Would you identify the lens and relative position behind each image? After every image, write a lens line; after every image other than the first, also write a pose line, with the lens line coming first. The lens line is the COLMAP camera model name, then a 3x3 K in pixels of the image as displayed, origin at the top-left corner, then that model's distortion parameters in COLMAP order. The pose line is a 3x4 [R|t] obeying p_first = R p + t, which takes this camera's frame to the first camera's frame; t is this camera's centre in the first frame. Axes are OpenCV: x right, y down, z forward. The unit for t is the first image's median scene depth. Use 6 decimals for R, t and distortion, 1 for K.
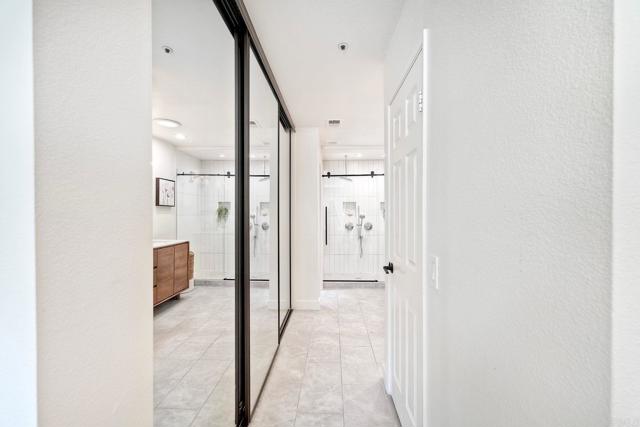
lens RADIAL K [[278.7, 0, 317.1], [0, 278.7, 215.1], [0, 0, 1]] dist [0.000382, 0.000061]
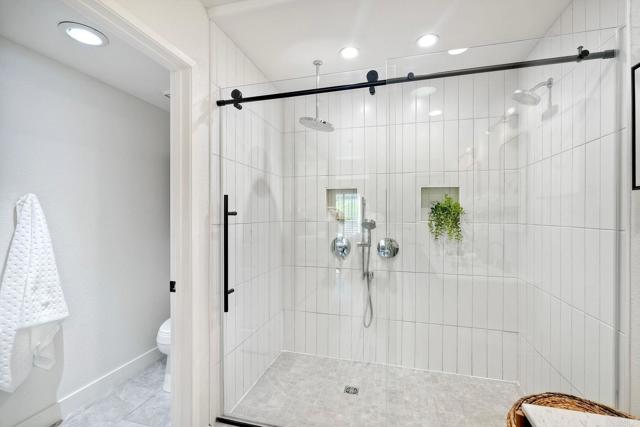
lens RADIAL K [[278.7, 0, 317.1], [0, 278.7, 215.1], [0, 0, 1]] dist [0.000382, 0.000061]
pose [[0.976629, 0.004603, -0.214883, 0.172690], [-0.005070, 0.999986, -0.001621, -0.006878], [0.214873, 0.002672, 0.976638, 0.594062]]
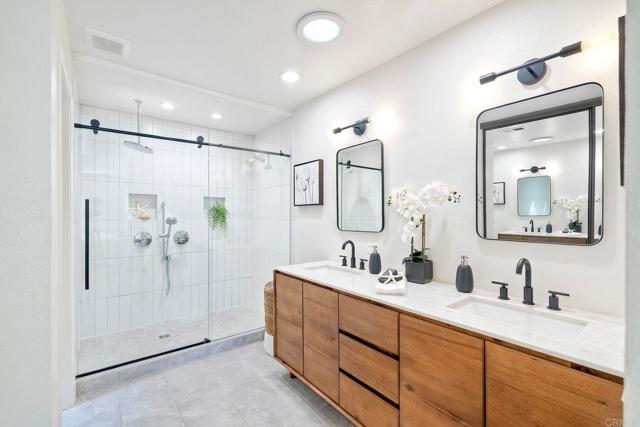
lens RADIAL K [[278.7, 0, 317.1], [0, 278.7, 215.1], [0, 0, 1]] dist [0.000382, 0.000061]
pose [[0.751623, 0.002702, 0.659588, 0.013754], [-0.000732, 0.999994, -0.003262, -0.005131], [-0.659593, 0.001969, 0.751621, 0.382640]]
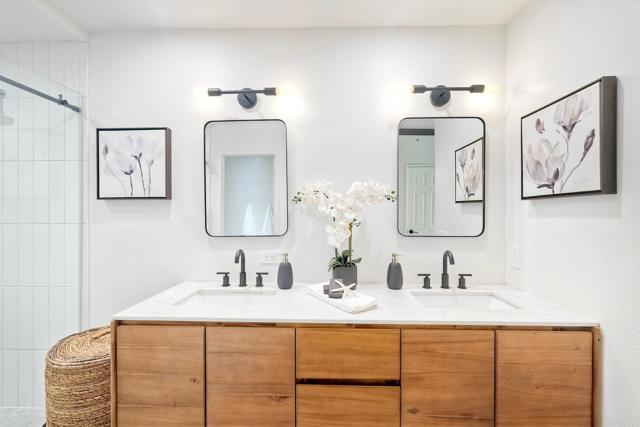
lens RADIAL K [[278.7, 0, 317.1], [0, 278.7, 215.1], [0, 0, 1]] dist [0.000382, 0.000061]
pose [[-0.016807, -0.001779, 0.999857, 0.021947], [0.004331, 0.999989, 0.001852, -0.006161], [-0.999849, 0.004362, -0.016799, 0.573562]]
